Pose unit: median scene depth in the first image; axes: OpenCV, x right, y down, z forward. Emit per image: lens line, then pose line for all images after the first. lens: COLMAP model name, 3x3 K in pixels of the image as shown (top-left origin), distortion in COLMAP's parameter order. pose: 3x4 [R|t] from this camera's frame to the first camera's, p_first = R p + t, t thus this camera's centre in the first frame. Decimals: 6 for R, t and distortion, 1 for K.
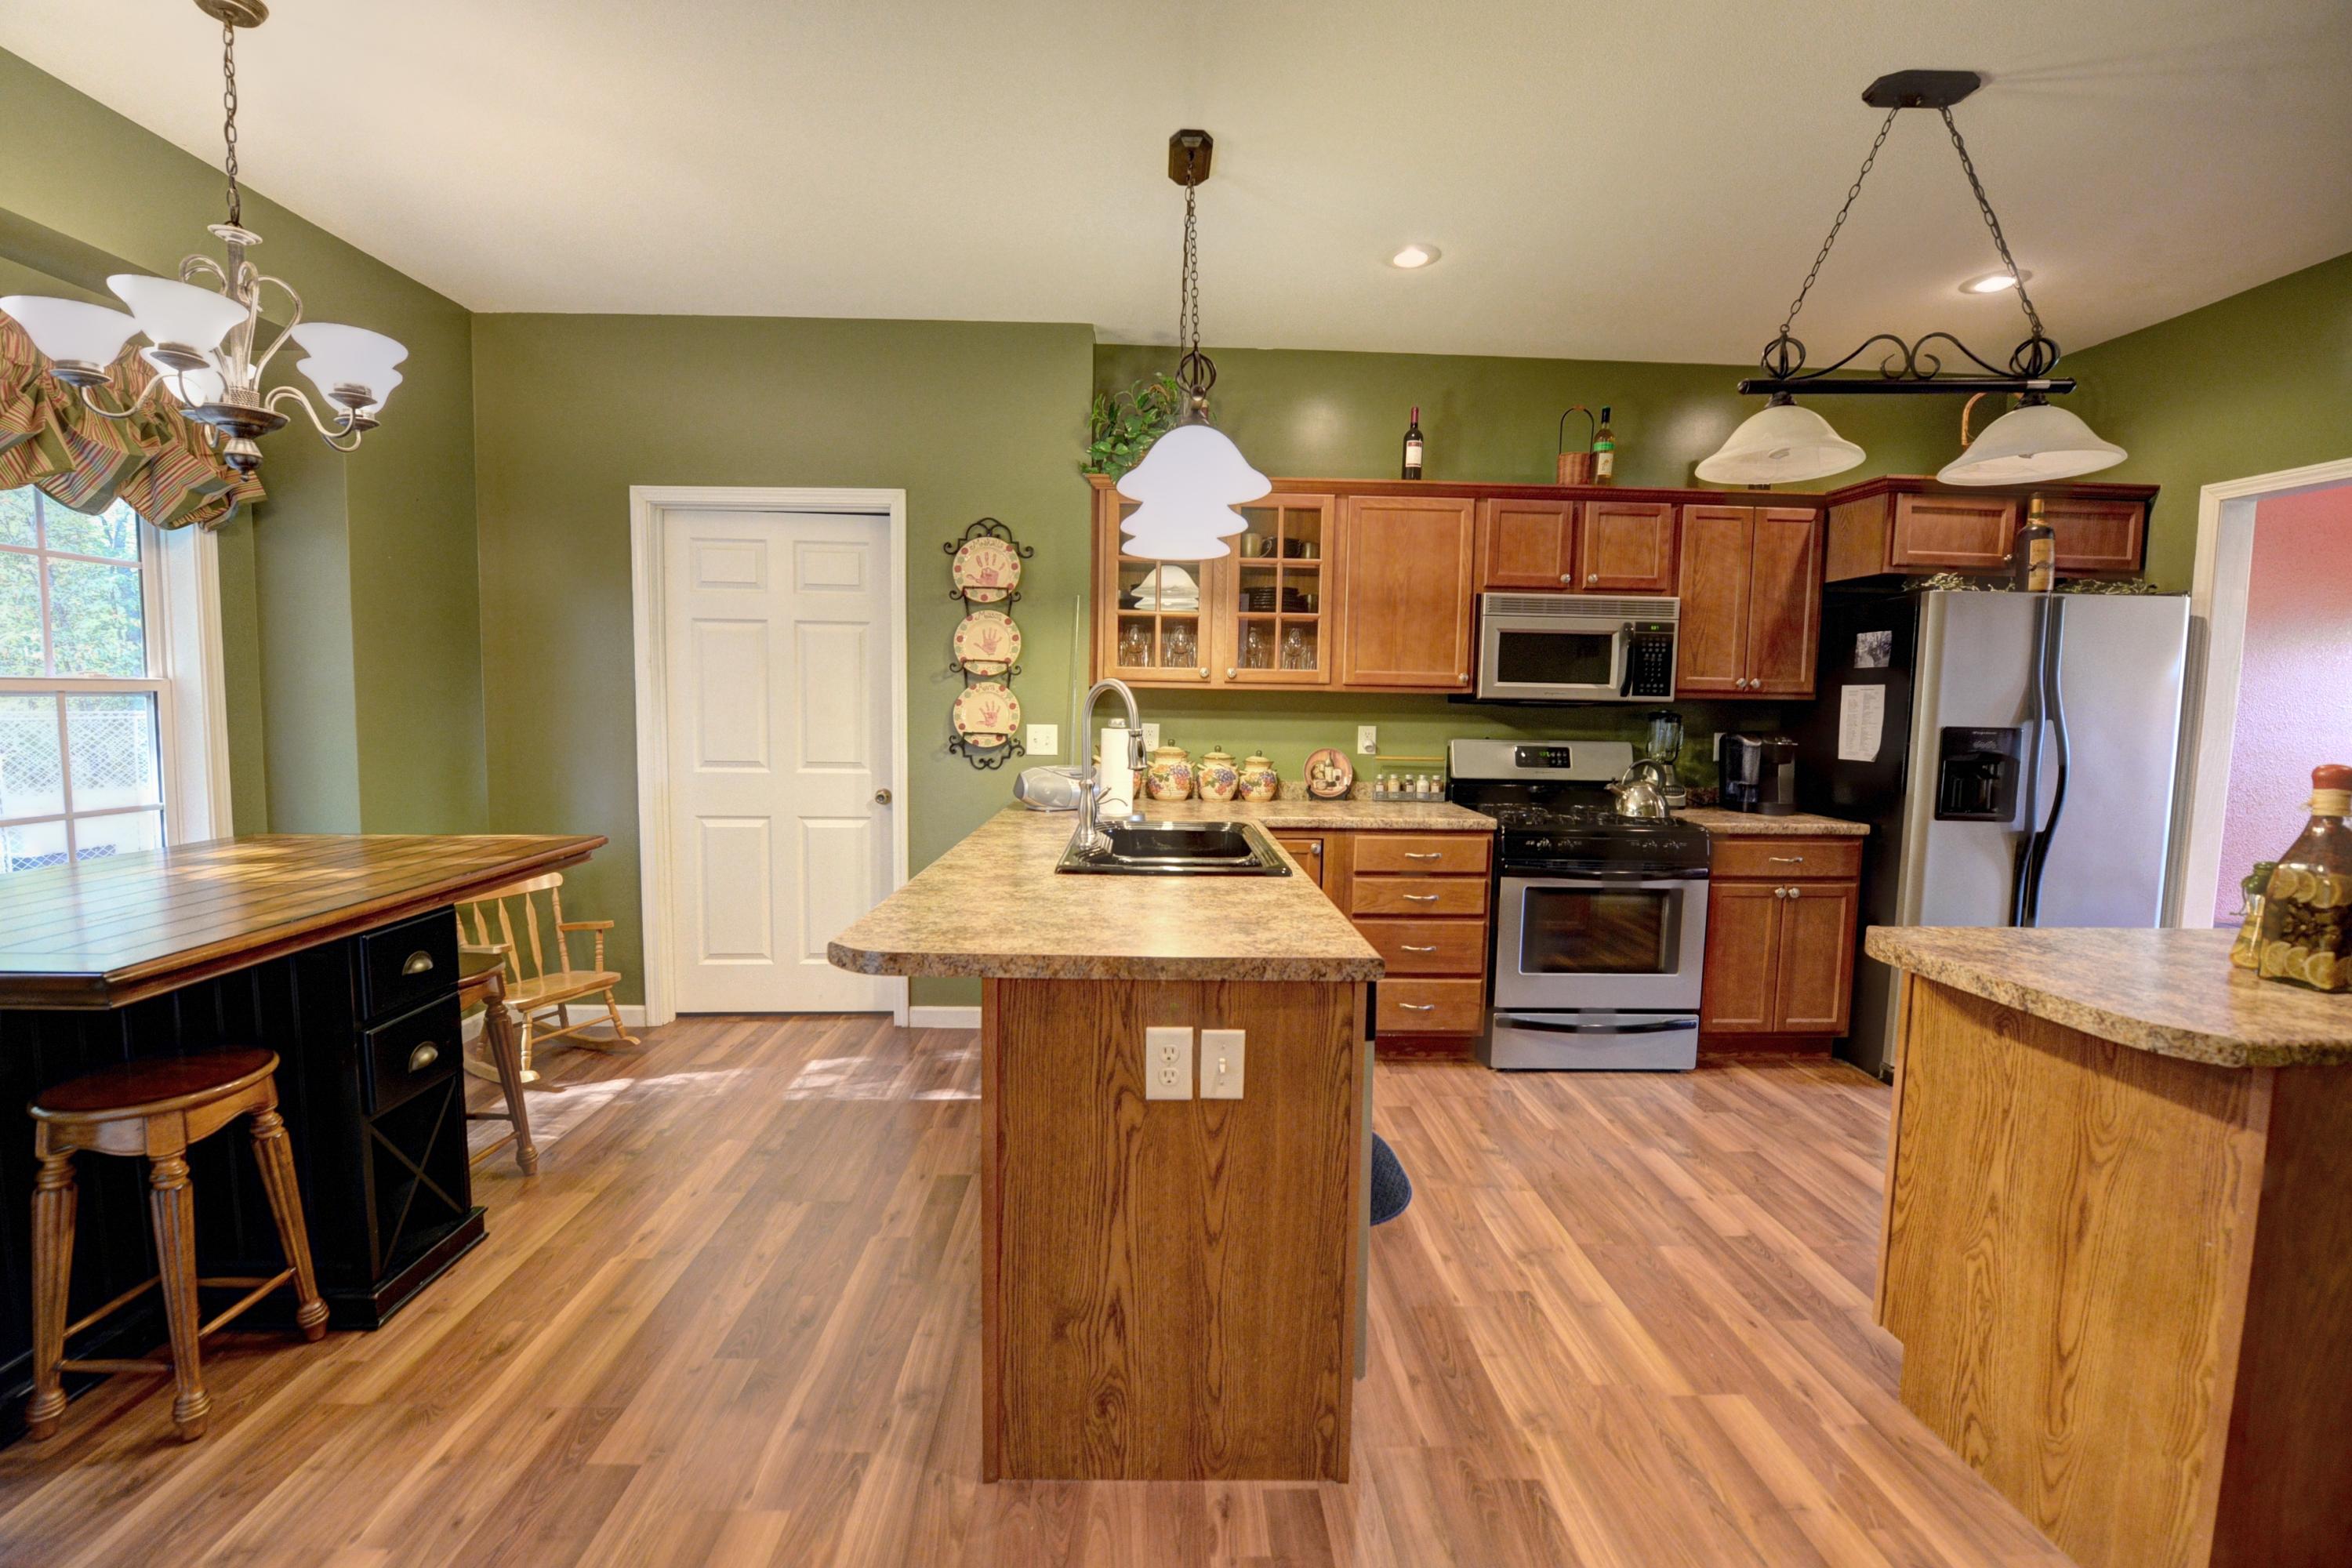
lens RADIAL K [[953.0, 0, 1177.5], [0, 953.0, 775.3], [0, 0, 1]] dist [-0.012861, -0.003257]
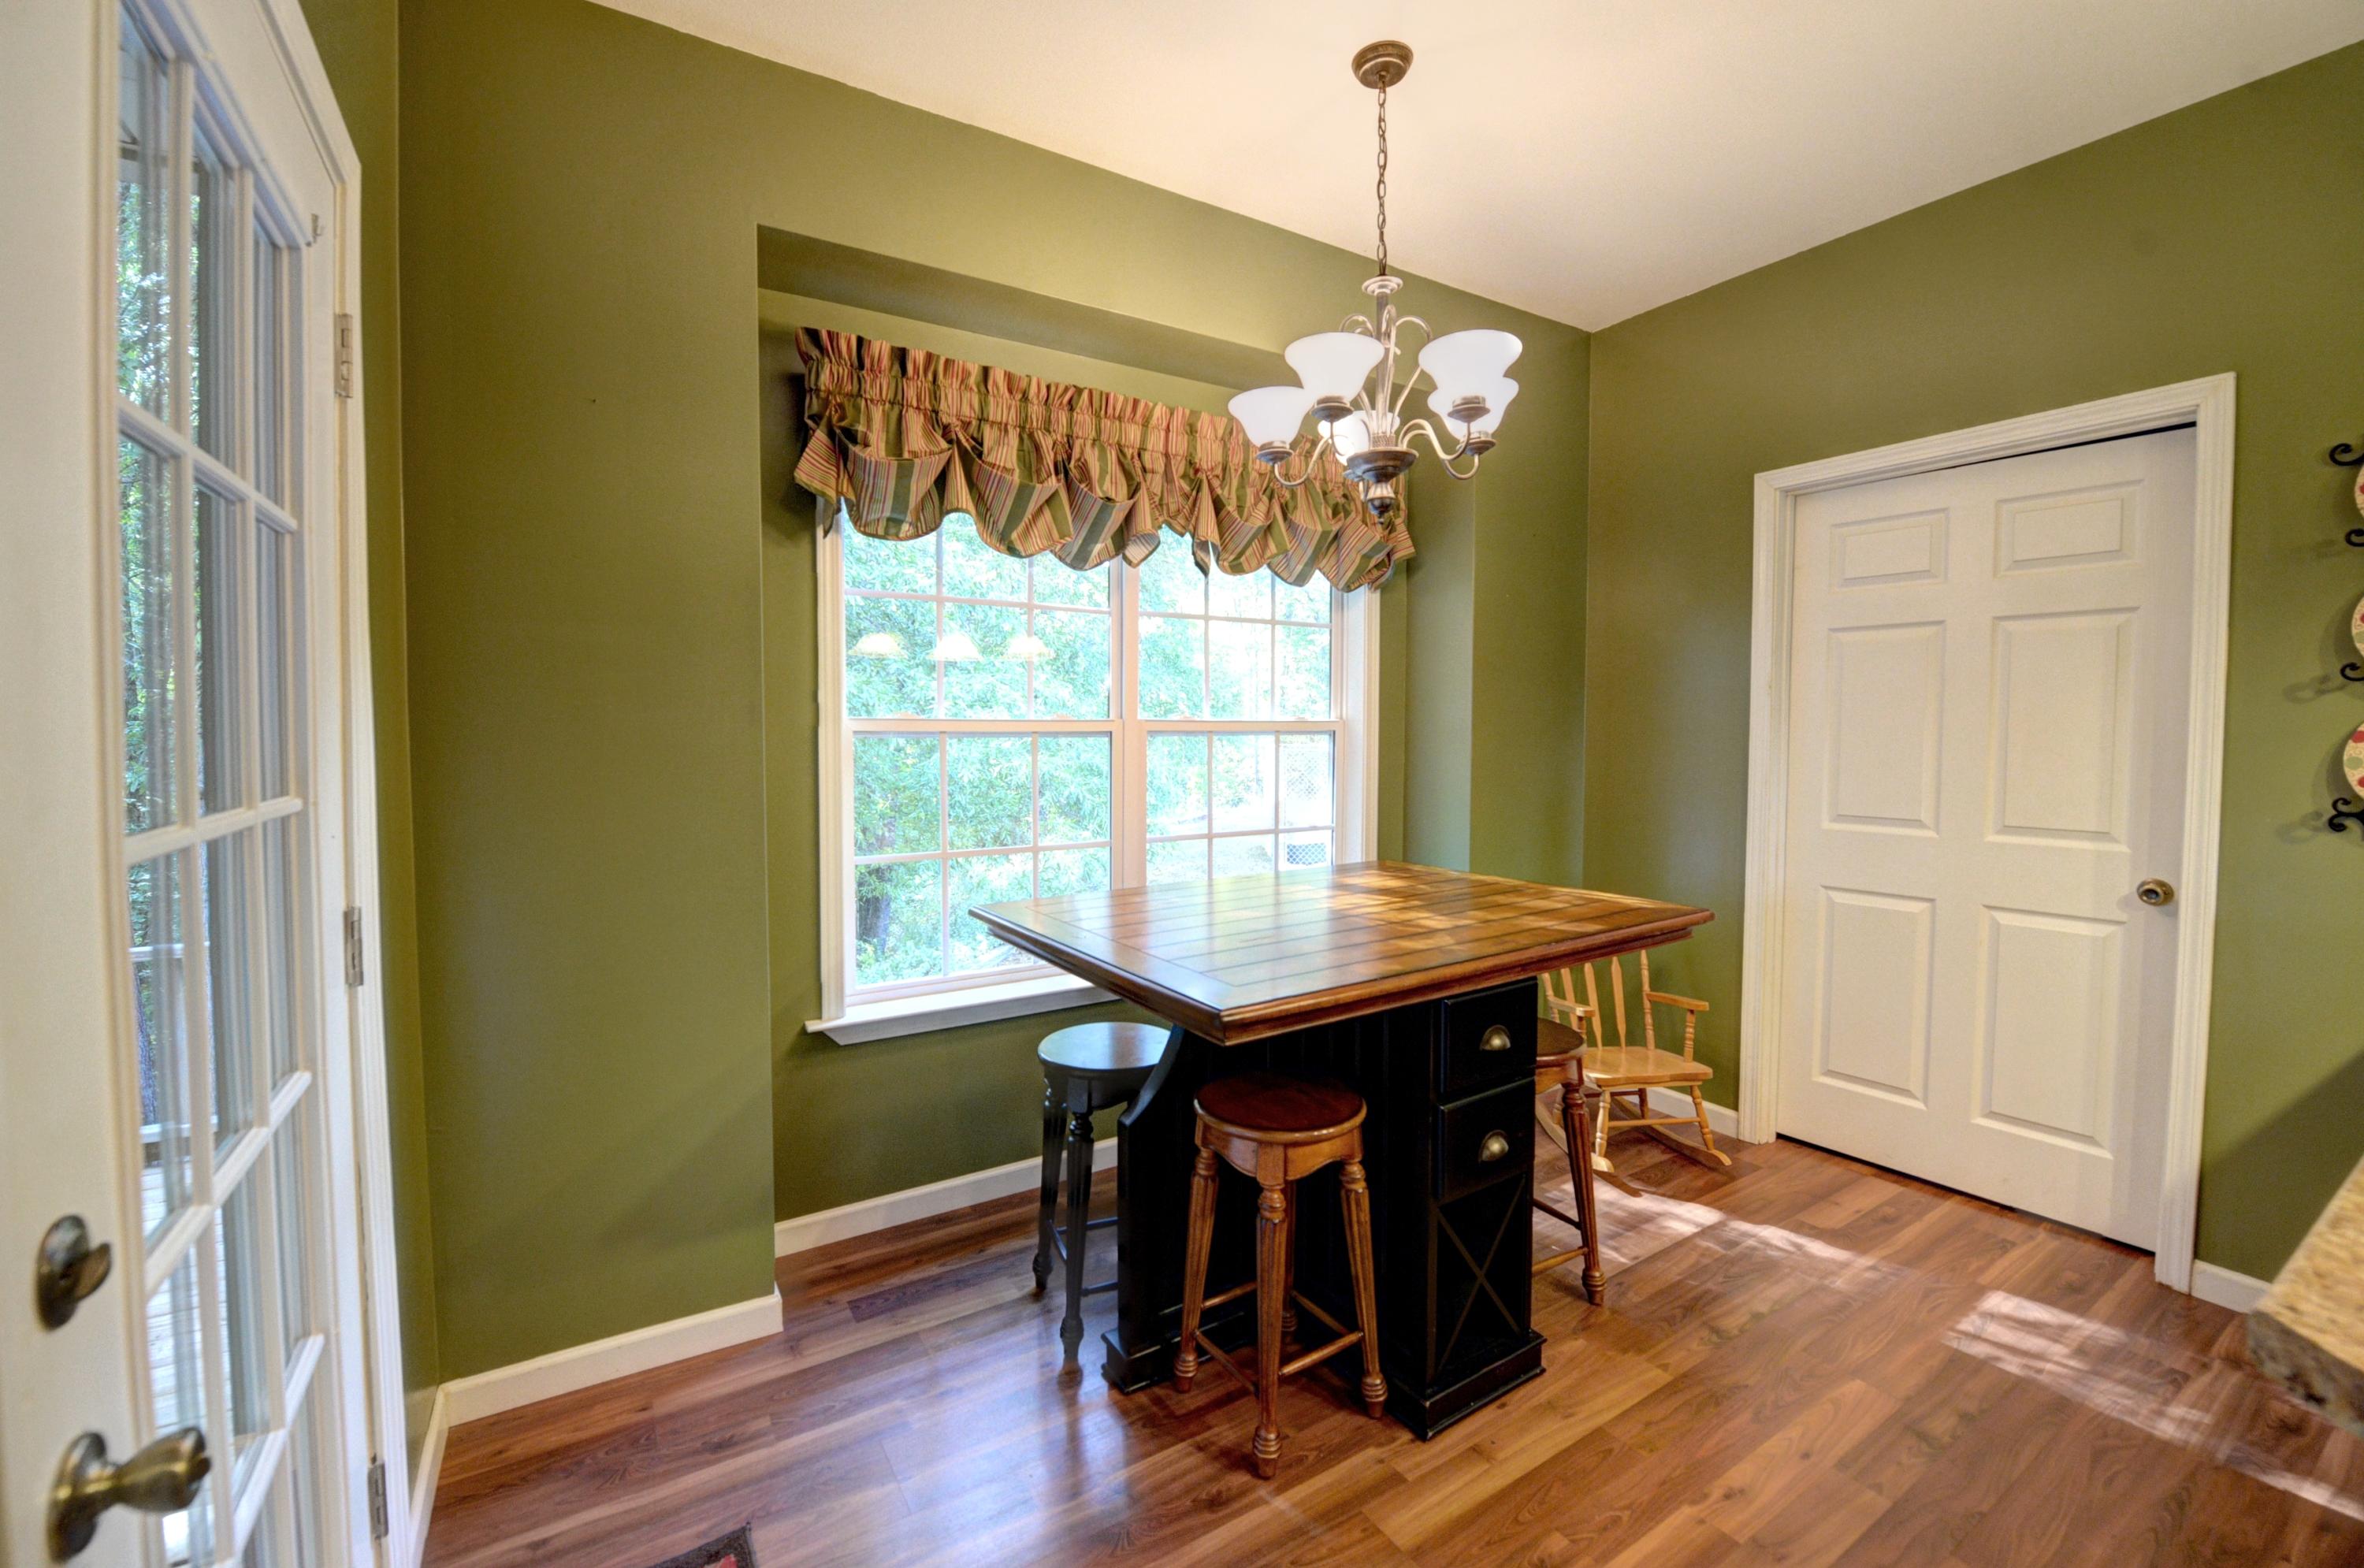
lens RADIAL K [[955.6, 0, 1157.2], [0, 955.6, 767.2], [0, 0, 1]] dist [-0.017358, -0.002368]
pose [[0.493657, 0.021677, -0.869386, -0.118871], [-0.059601, 0.998182, -0.008955, -0.015261], [0.867612, 0.056237, 0.494052, 0.166172]]
